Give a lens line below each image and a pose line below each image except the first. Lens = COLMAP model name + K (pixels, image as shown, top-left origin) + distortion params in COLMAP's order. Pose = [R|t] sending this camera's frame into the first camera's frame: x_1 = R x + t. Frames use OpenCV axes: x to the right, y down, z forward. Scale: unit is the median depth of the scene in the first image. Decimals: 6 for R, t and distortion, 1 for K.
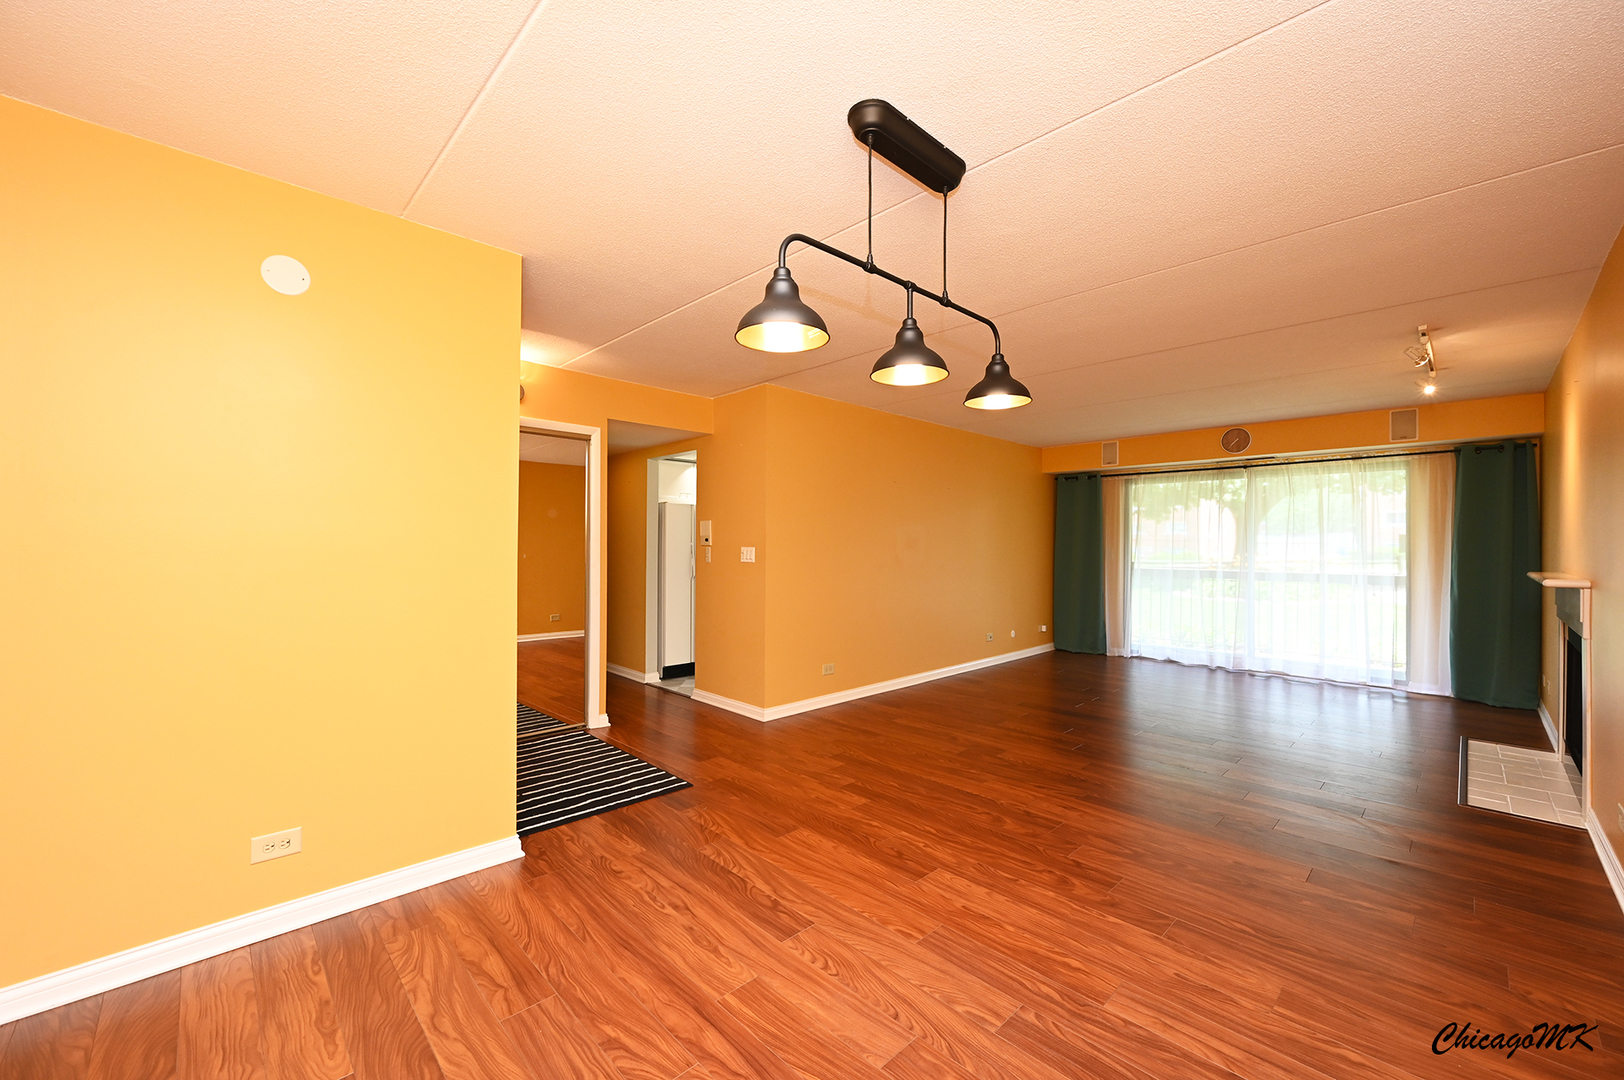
lens RADIAL K [[635.6, 0, 806.7], [0, 635.6, 541.5], [0, 0, 1]] dist [0.001429, 0.000199]
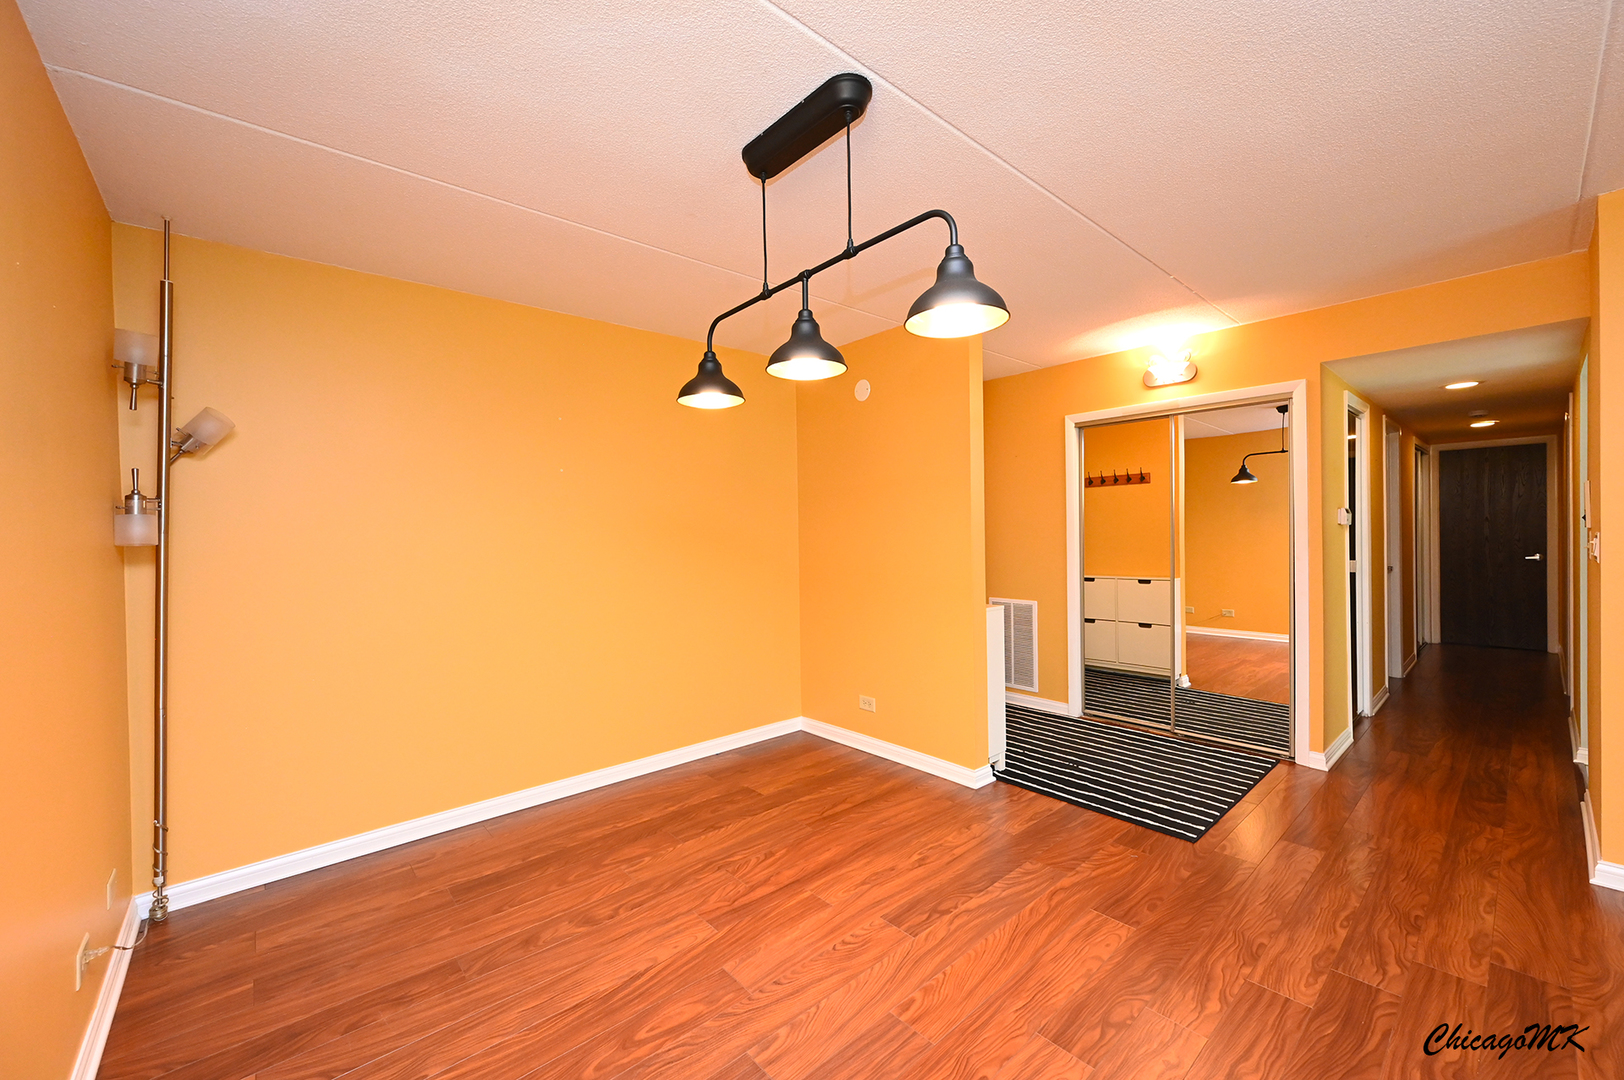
lens RADIAL K [[638.3, 0, 817.5], [0, 638.3, 540.0], [0, 0, 1]] dist [-0.001369, -0.000153]
pose [[-0.034988, 0.006147, -0.999369, 0.722718], [0.024992, 0.999674, 0.005274, -0.005019], [0.999075, -0.024791, -0.035130, 0.669590]]
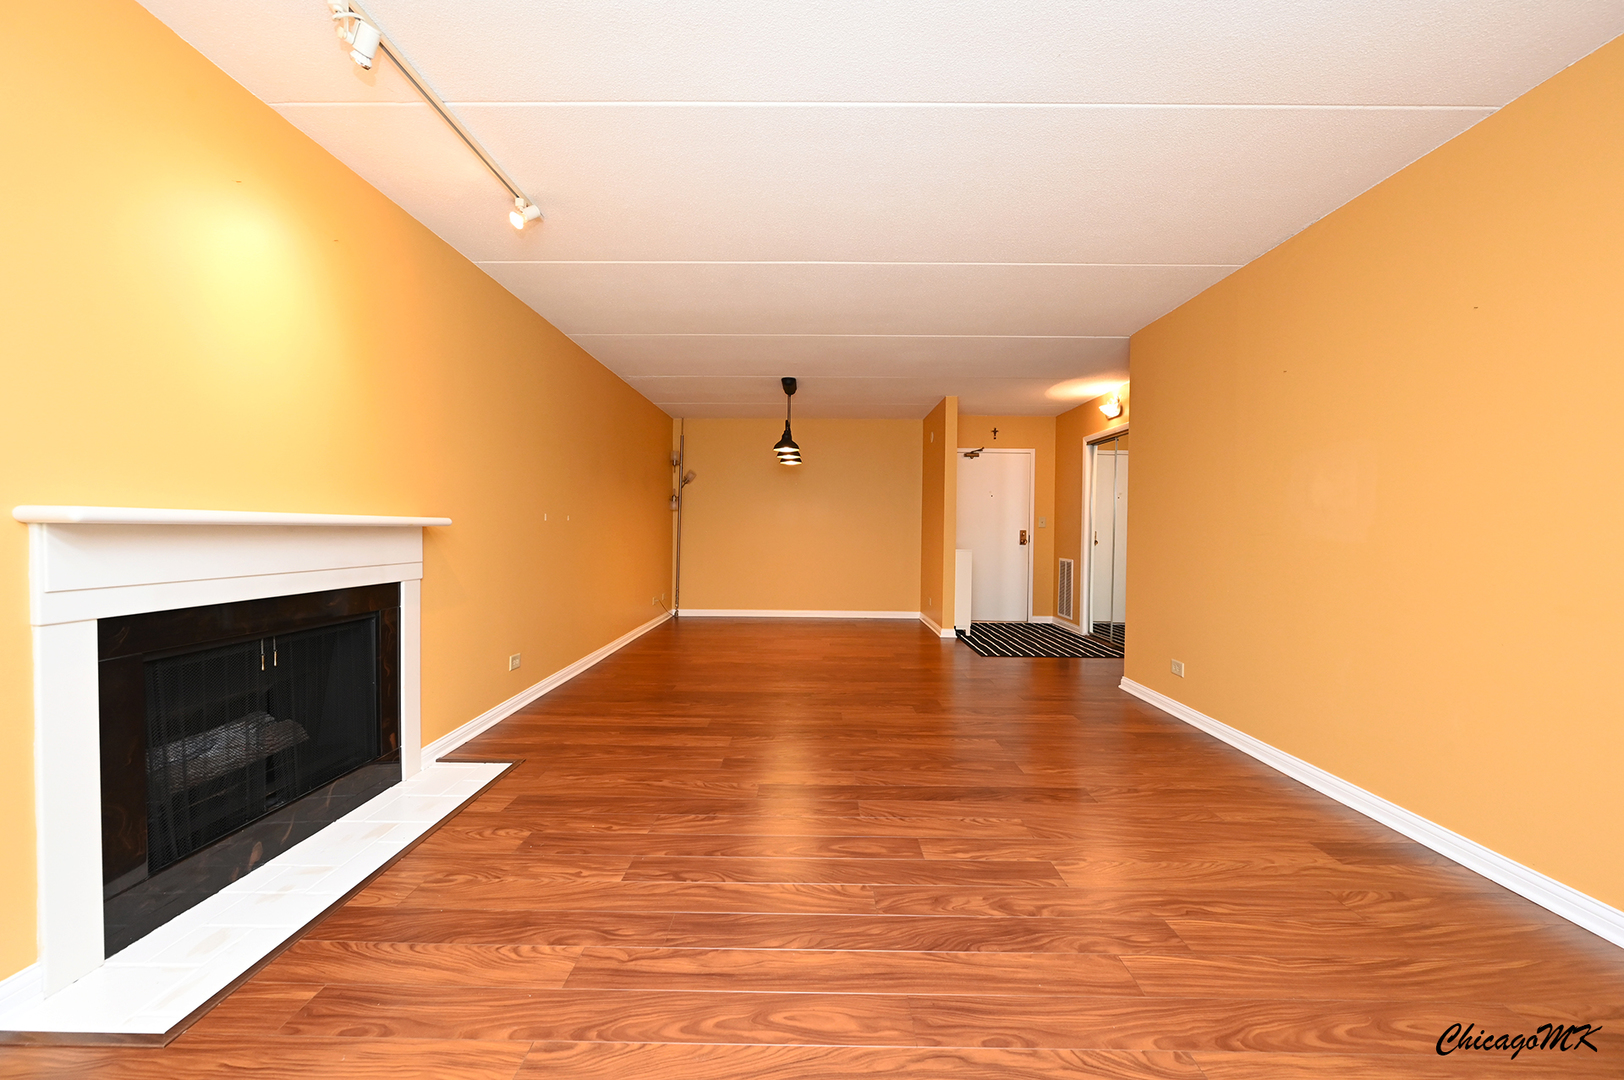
lens RADIAL K [[641.9, 0, 812.0], [0, 641.9, 540.0], [0, 0, 1]] dist [0.000563, 0.000064]
pose [[-0.696301, -0.000166, -0.717750, 1.533968], [-0.009382, 0.999917, 0.008871, 0.083027], [0.717689, 0.012911, -0.696244, 2.134062]]
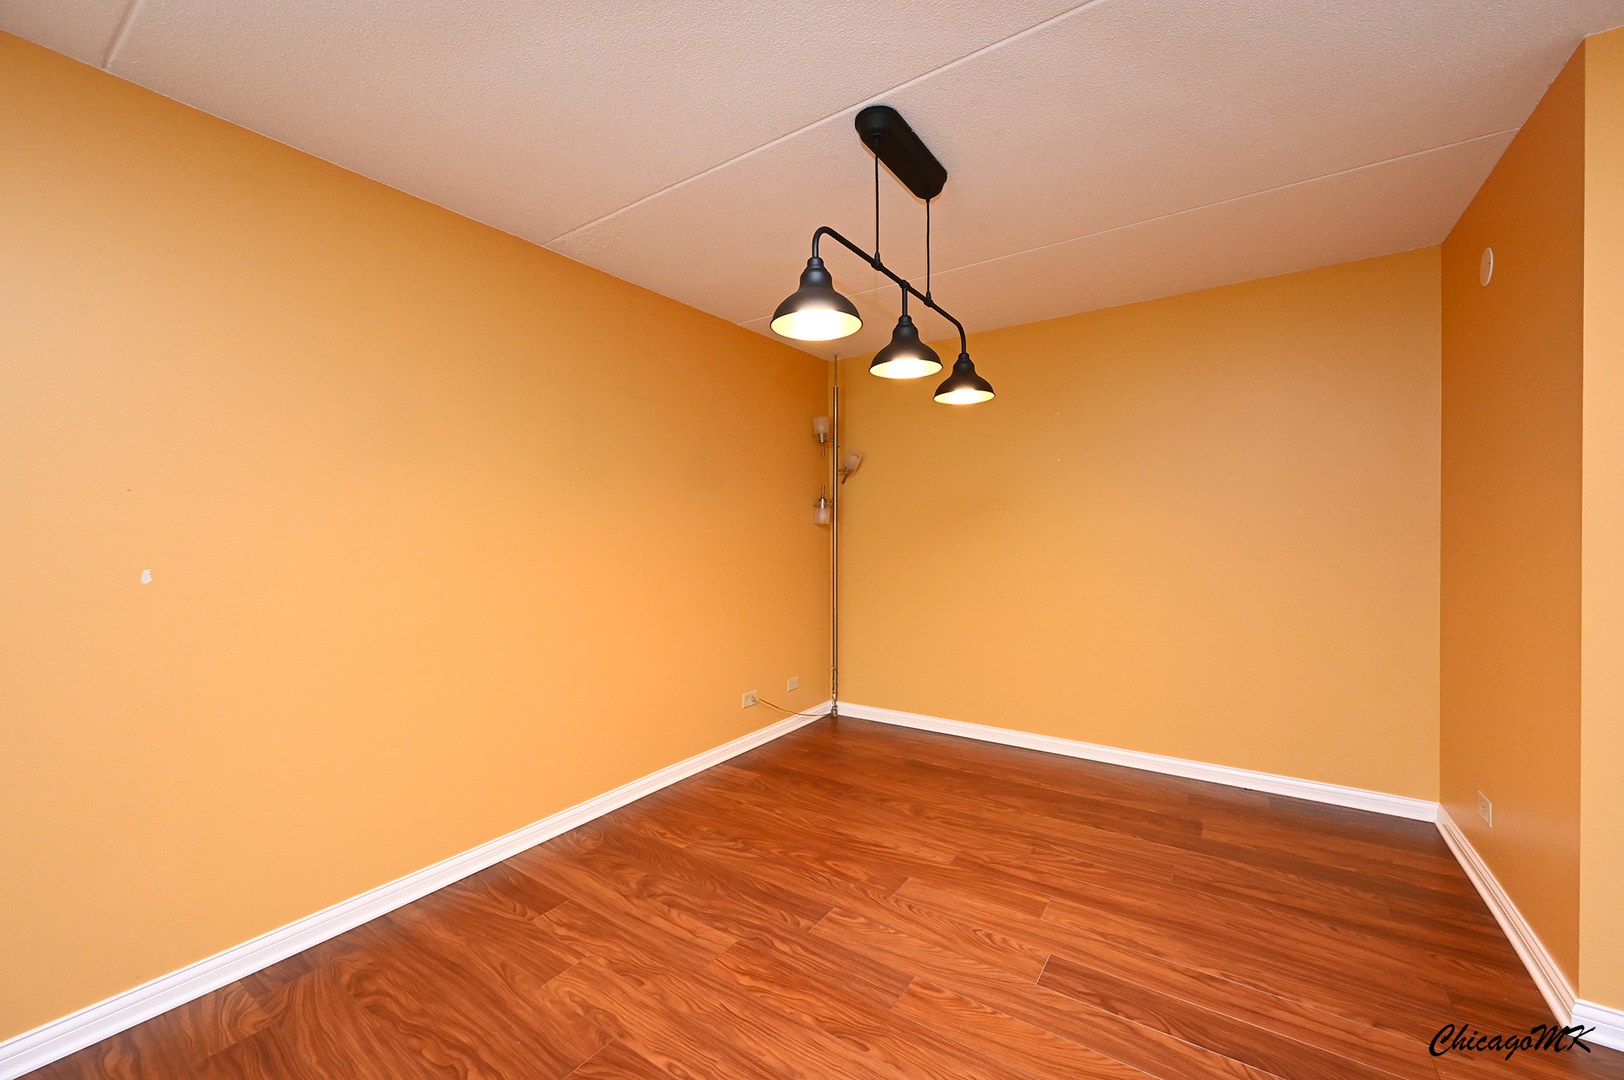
lens RADIAL K [[641.9, 0, 812.0], [0, 641.9, 540.0], [0, 0, 1]] dist [0.000563, 0.000064]
pose [[-0.978235, 0.005888, -0.207418, 0.347597], [0.004499, 0.999964, 0.007165, 0.011887], [0.207453, 0.006076, -0.978226, 1.299243]]
